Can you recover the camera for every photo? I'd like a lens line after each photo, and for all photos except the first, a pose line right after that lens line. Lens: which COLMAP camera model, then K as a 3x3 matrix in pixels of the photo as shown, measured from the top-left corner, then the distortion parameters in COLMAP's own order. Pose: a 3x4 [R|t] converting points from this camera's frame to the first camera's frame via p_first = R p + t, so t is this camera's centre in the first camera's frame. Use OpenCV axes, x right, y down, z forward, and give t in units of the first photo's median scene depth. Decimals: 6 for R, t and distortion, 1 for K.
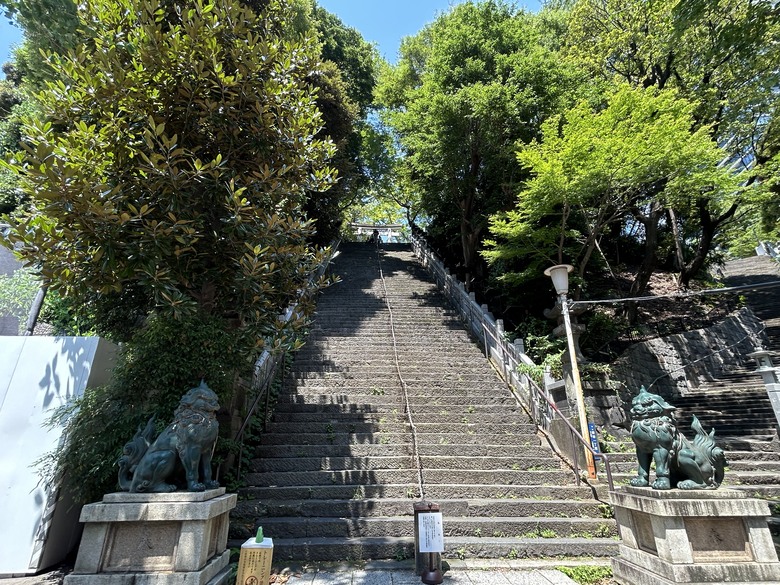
lens RADIAL K [[400.4, 0, 393.1], [0, 400.4, 292.9], [0, 0, 1]] dist [0.003906, 0.001445]
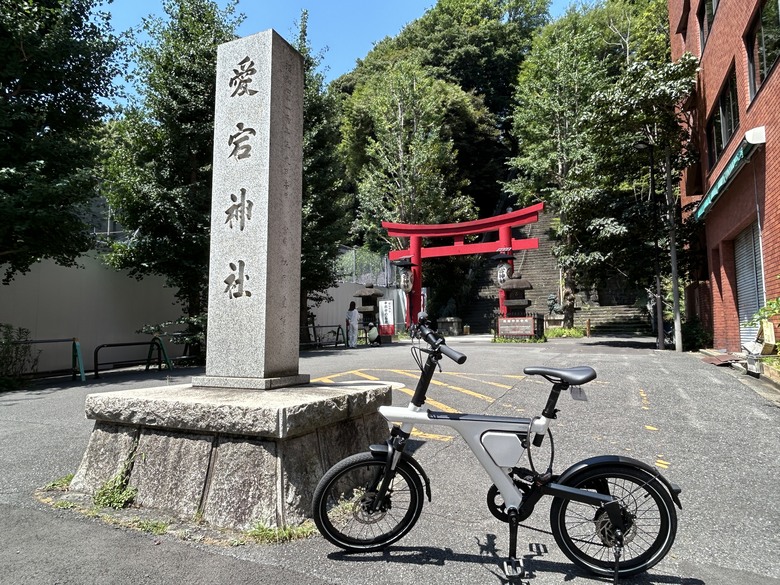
lens RADIAL K [[496.6, 0, 387.8], [0, 496.6, 293.5], [0, 0, 1]] dist [0.004967, 0.000233]
pose [[0.873942, -0.046348, -0.483815, 0.928478], [0.182634, 0.953807, 0.238531, -0.736884], [0.450411, -0.296823, 0.842037, -2.319788]]
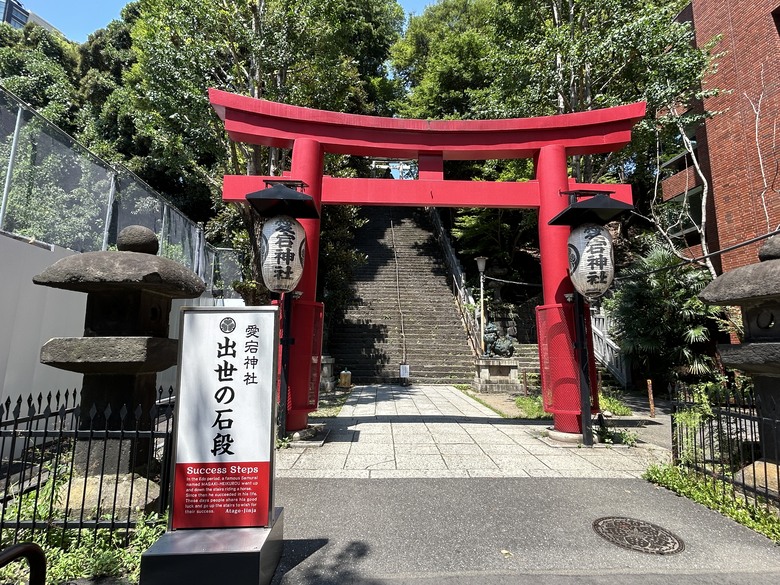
lens RADIAL K [[411.9, 0, 388.8], [0, 411.9, 294.5], [0, 0, 1]] dist [0.002753, 0.000175]
pose [[0.998948, 0.007008, -0.045323, 0.056770], [0.003307, 0.974678, 0.223590, -0.298749], [0.045742, -0.223505, 0.973629, -0.881962]]
